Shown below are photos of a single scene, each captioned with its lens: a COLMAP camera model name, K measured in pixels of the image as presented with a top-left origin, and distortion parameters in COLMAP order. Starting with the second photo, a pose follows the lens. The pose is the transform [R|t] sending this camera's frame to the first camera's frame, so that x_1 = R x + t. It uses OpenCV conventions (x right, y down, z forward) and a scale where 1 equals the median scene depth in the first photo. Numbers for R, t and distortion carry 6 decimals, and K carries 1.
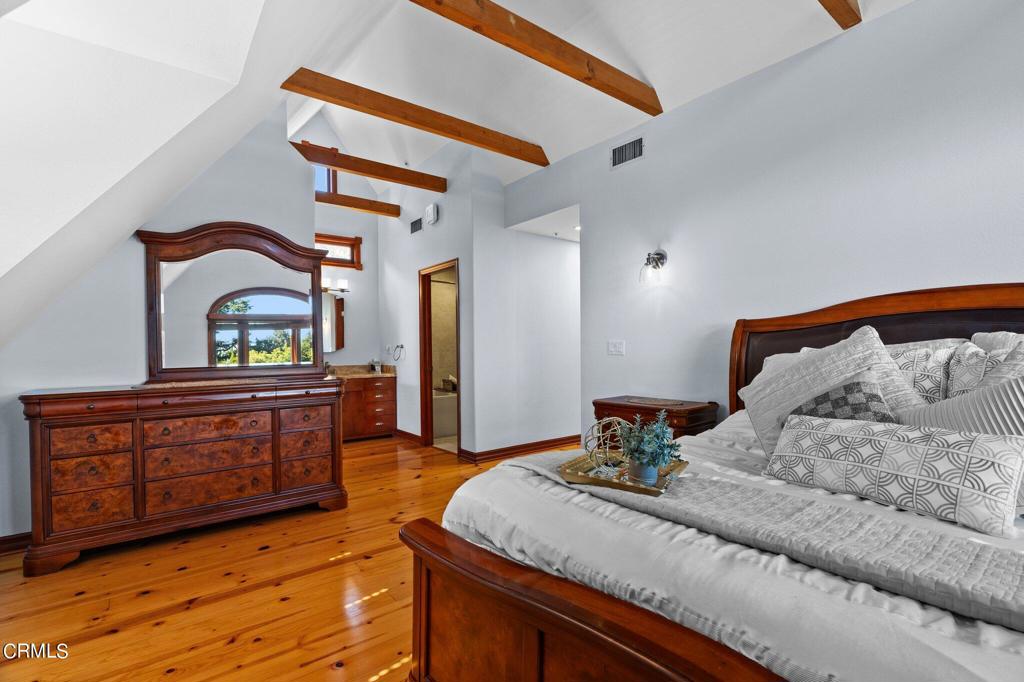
lens RADIAL K [[467.7, 0, 512.0], [0, 467.7, 341.0], [0, 0, 1]] dist [0.000000, 0.000002]
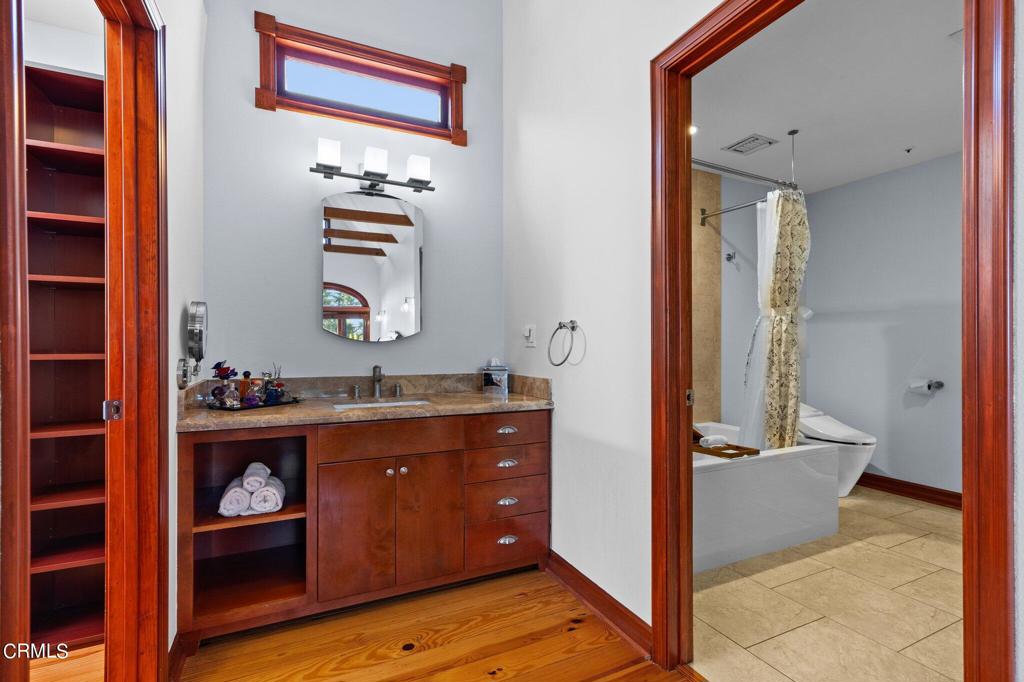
lens RADIAL K [[467.7, 0, 512.0], [0, 467.7, 341.0], [0, 0, 1]] dist [0.000000, 0.000002]
pose [[0.977508, 0.011244, -0.210599, -0.200284], [-0.011478, 0.999934, 0.000110, 0.022793], [0.210586, 0.002309, 0.977573, 0.631927]]
